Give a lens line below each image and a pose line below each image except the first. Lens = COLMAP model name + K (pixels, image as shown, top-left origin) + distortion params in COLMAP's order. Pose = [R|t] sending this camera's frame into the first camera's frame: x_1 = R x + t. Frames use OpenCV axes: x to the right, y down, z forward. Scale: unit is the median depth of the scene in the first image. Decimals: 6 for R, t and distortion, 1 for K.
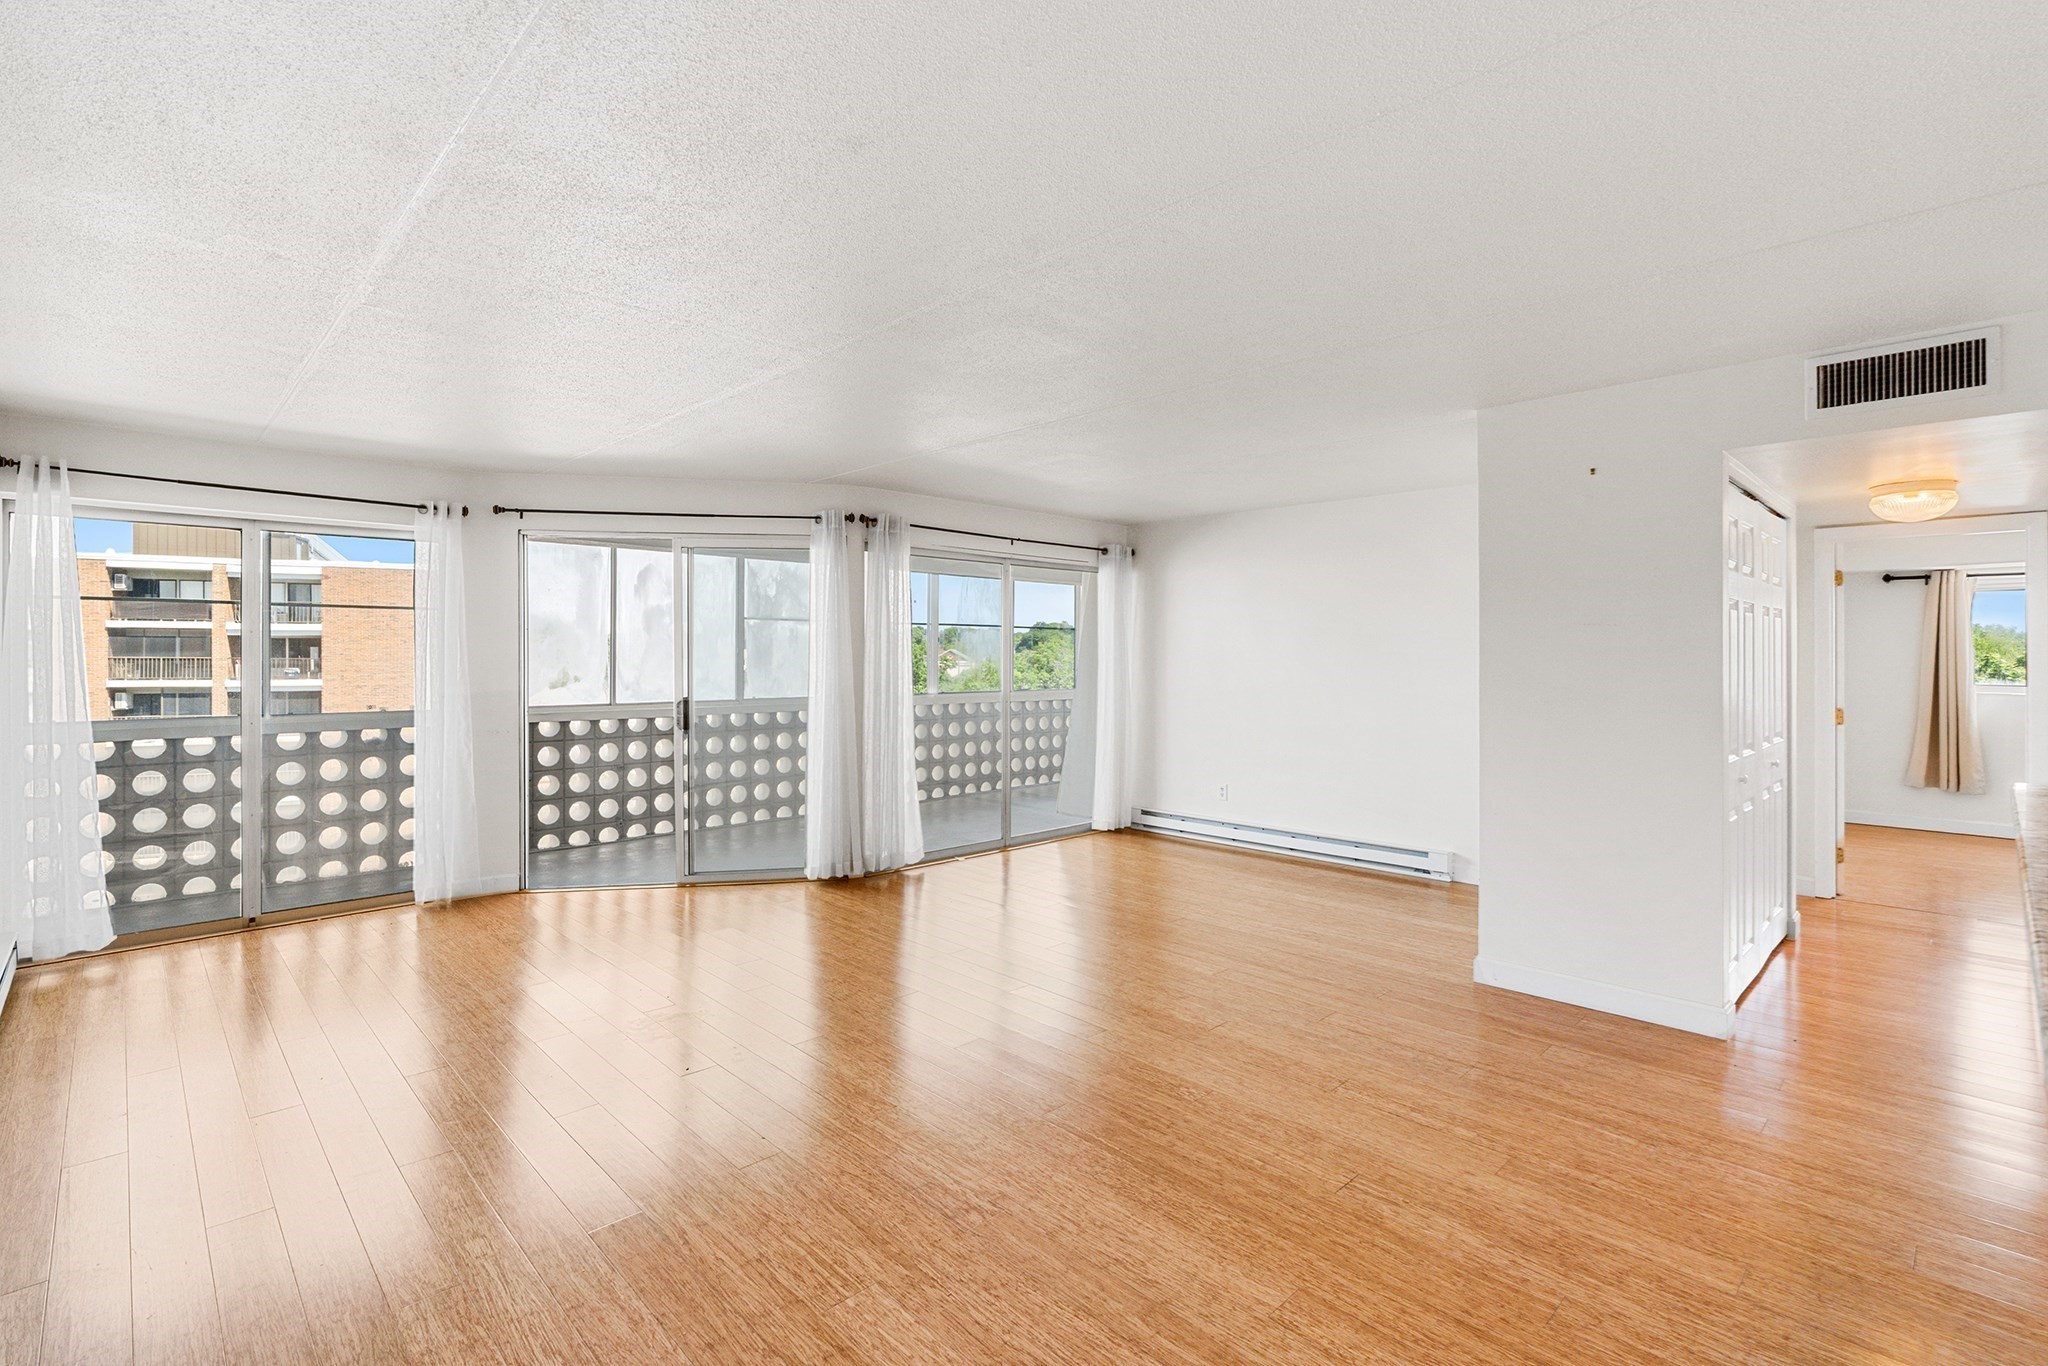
lens RADIAL K [[929.9, 0, 1055.8], [0, 929.9, 658.4], [0, 0, 1]] dist [0.012142, 0.000435]
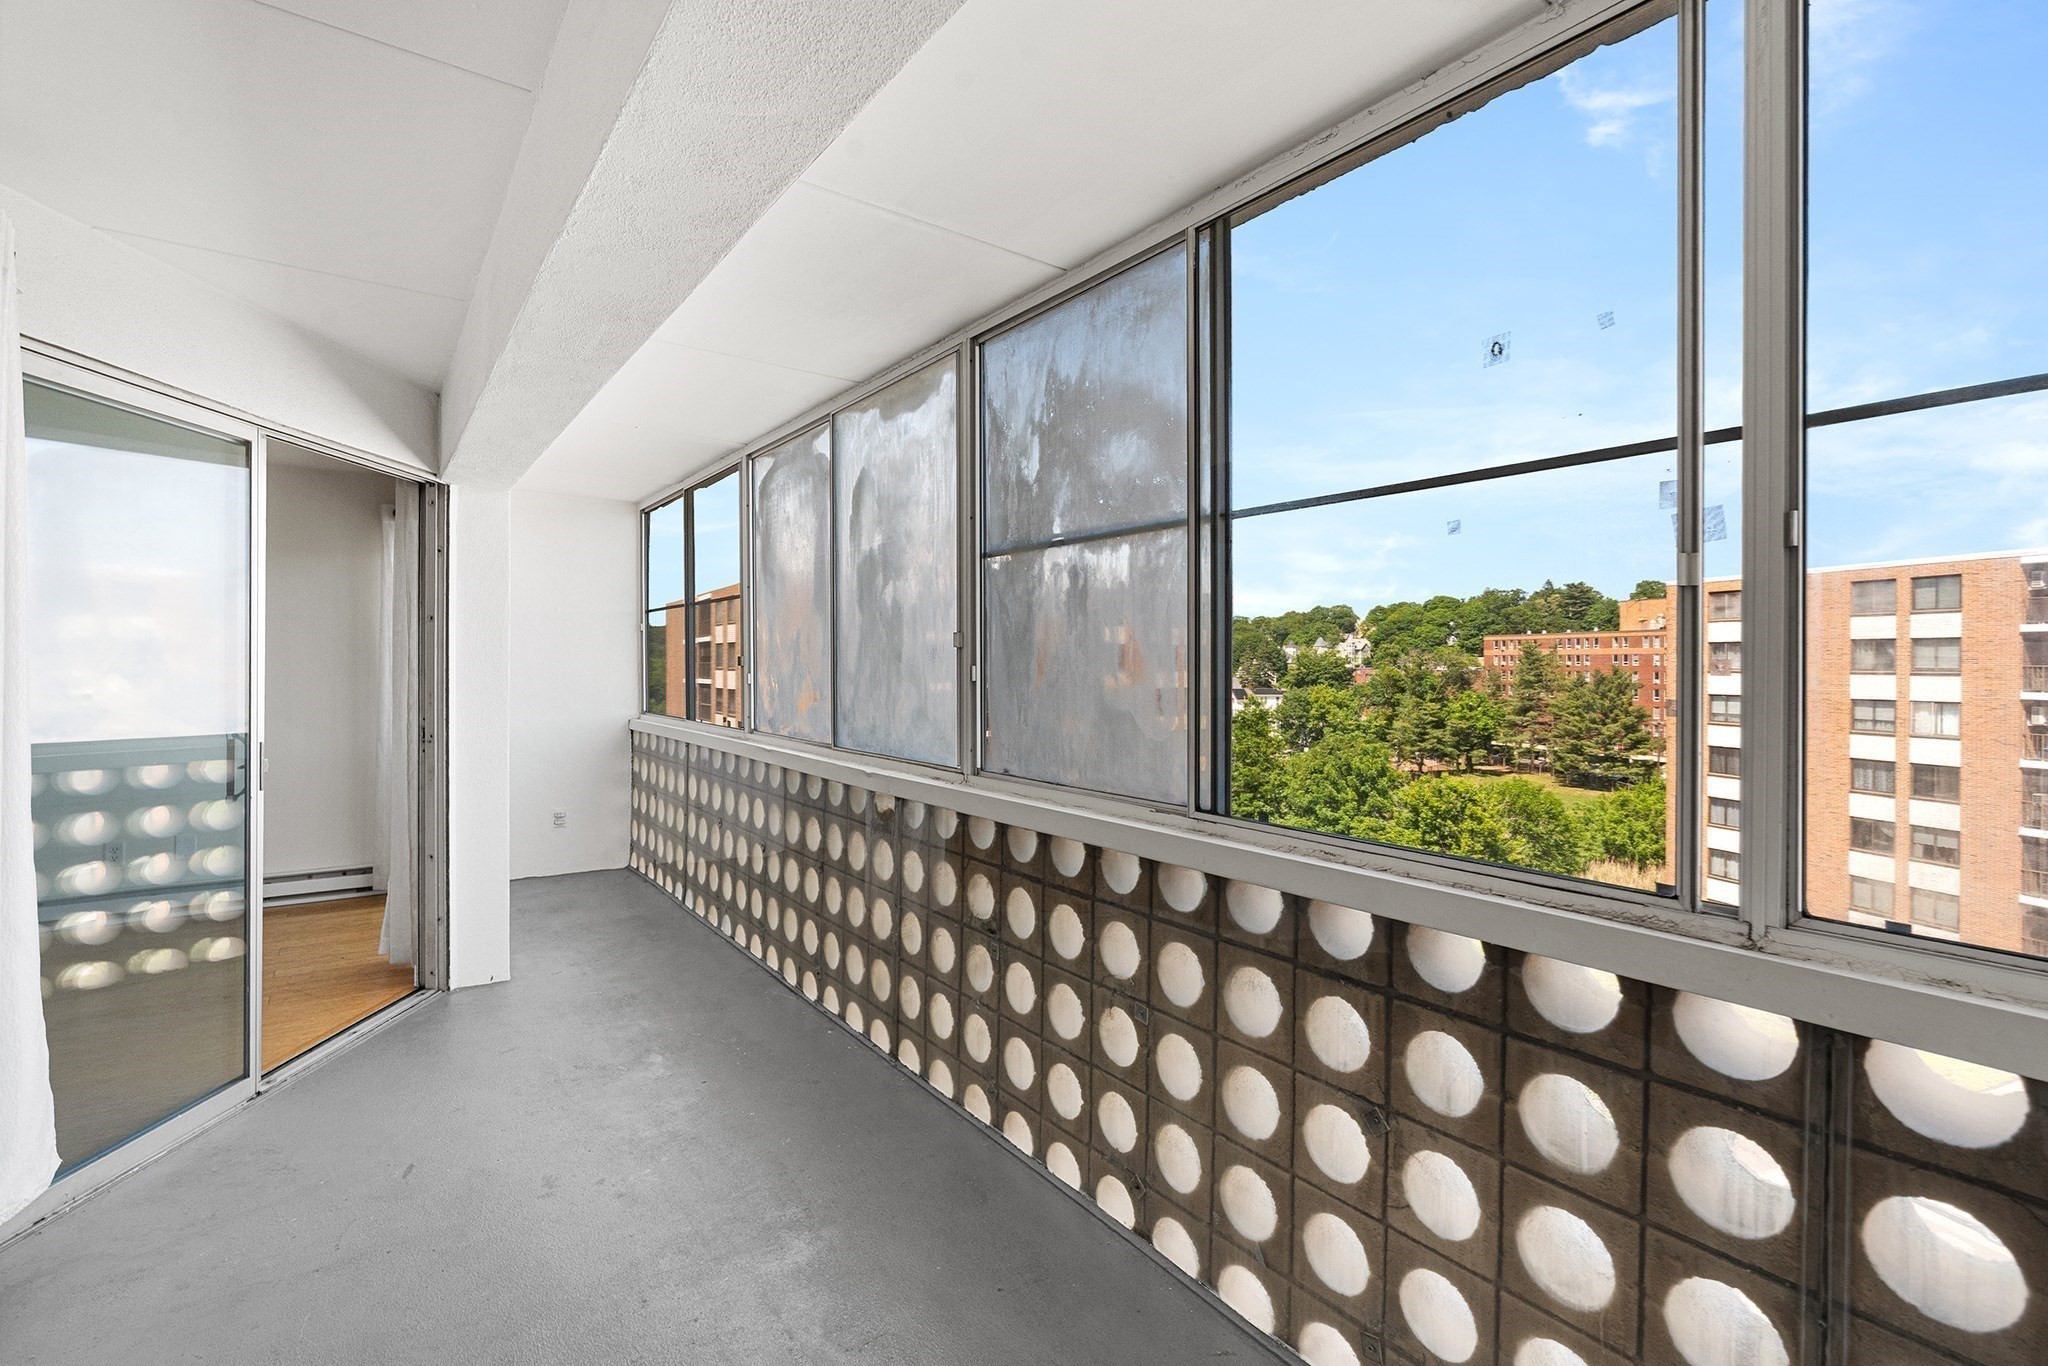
lens RADIAL K [[929.9, 0, 1042.8], [0, 929.9, 670.6], [0, 0, 1]] dist [0.012142, 0.000435]
pose [[-0.130021, 0.004000, -0.991503, 0.009172], [-0.000614, 0.999991, 0.004115, -0.000985], [0.991511, 0.001143, -0.130018, 0.734407]]
